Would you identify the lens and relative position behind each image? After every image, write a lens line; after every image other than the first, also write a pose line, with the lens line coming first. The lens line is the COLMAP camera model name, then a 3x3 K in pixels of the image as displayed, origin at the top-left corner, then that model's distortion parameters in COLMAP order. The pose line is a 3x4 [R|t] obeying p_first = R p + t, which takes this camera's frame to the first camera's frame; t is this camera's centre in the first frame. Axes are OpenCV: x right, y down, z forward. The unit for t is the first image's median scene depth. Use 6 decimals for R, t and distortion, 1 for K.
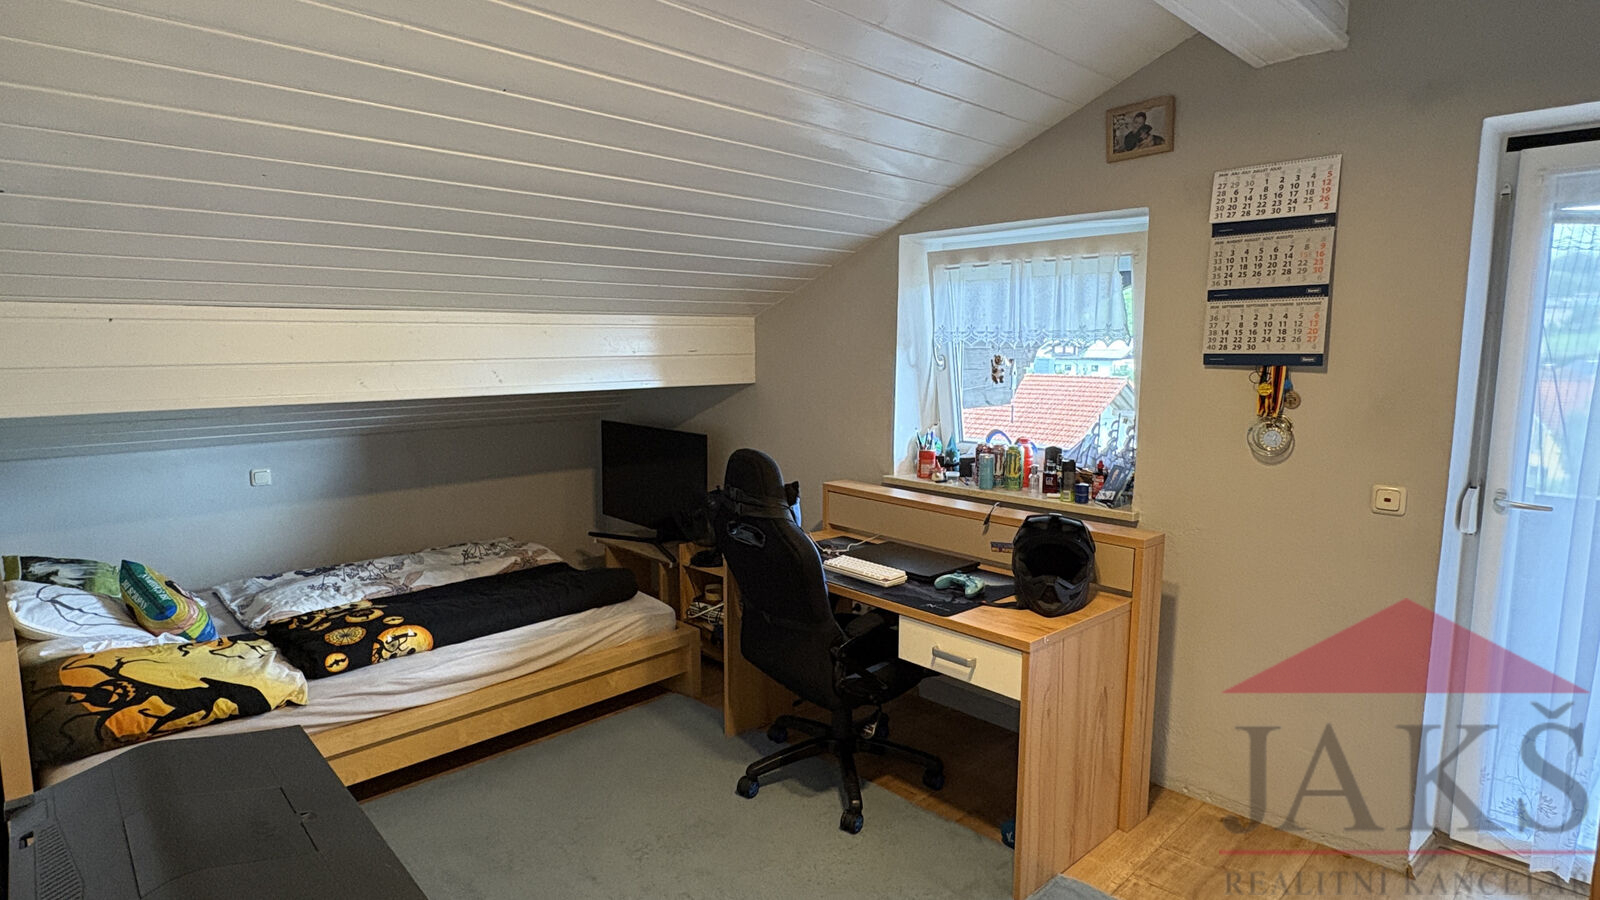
lens RADIAL K [[837.5, 0, 808.0], [0, 837.5, 453.3], [0, 0, 1]] dist [-0.007101, -0.000574]
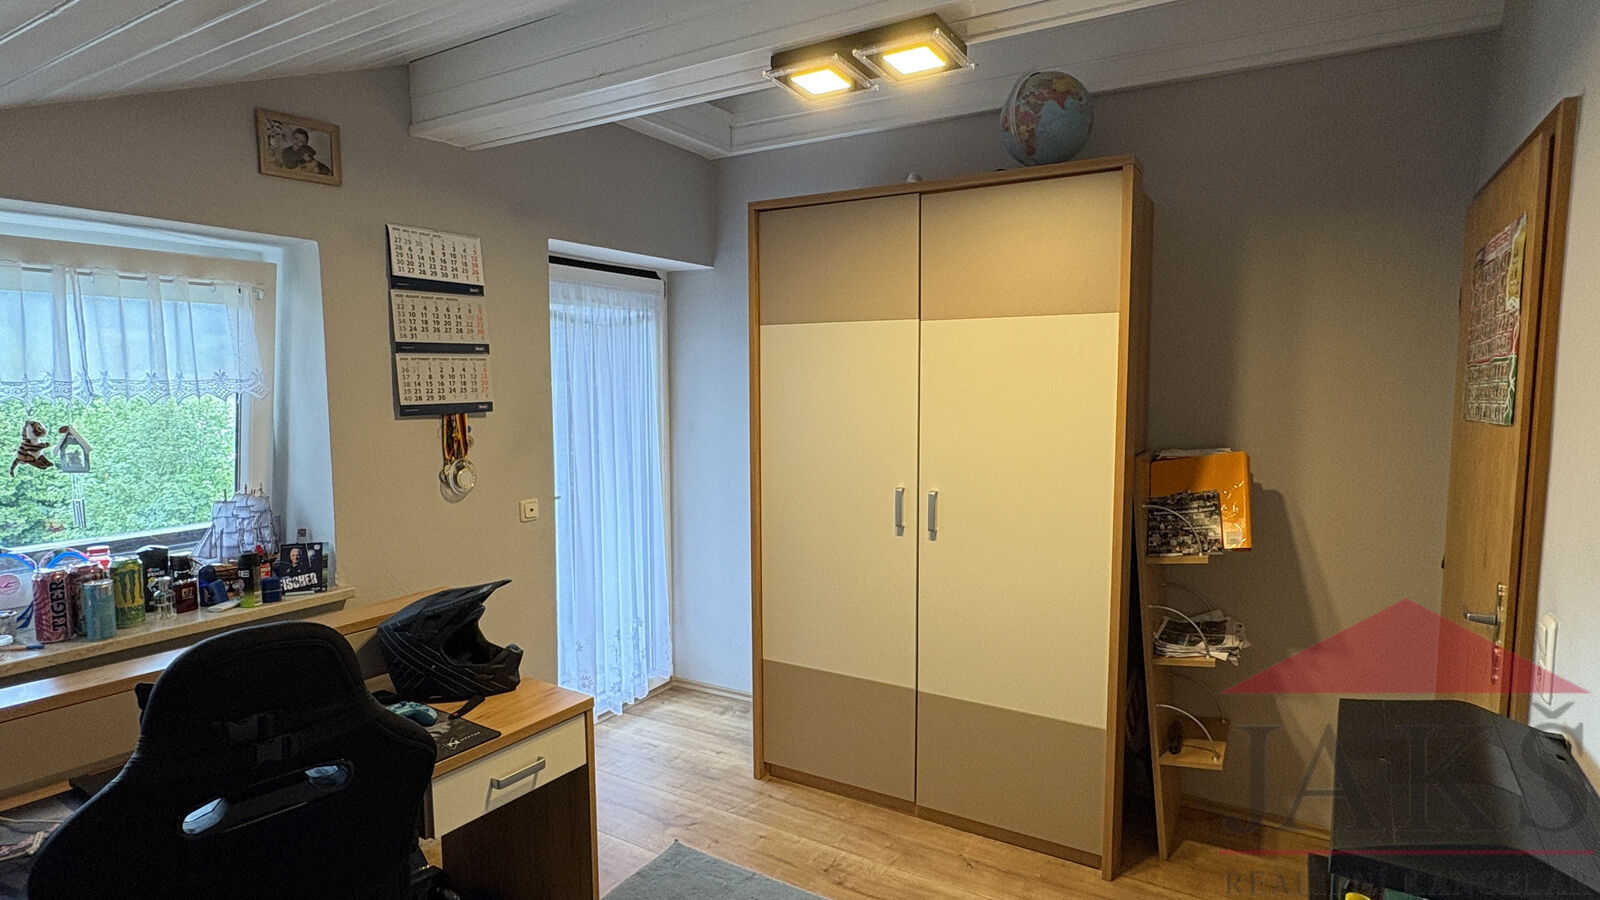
lens RADIAL K [[837.5, 0, 806.8], [0, 837.5, 453.4], [0, 0, 1]] dist [-0.007101, -0.000574]
pose [[-0.255985, -0.090704, 0.962416, -0.631170], [0.127133, 0.983782, 0.126532, -0.132345], [-0.958284, 0.154745, -0.240302, 0.816425]]
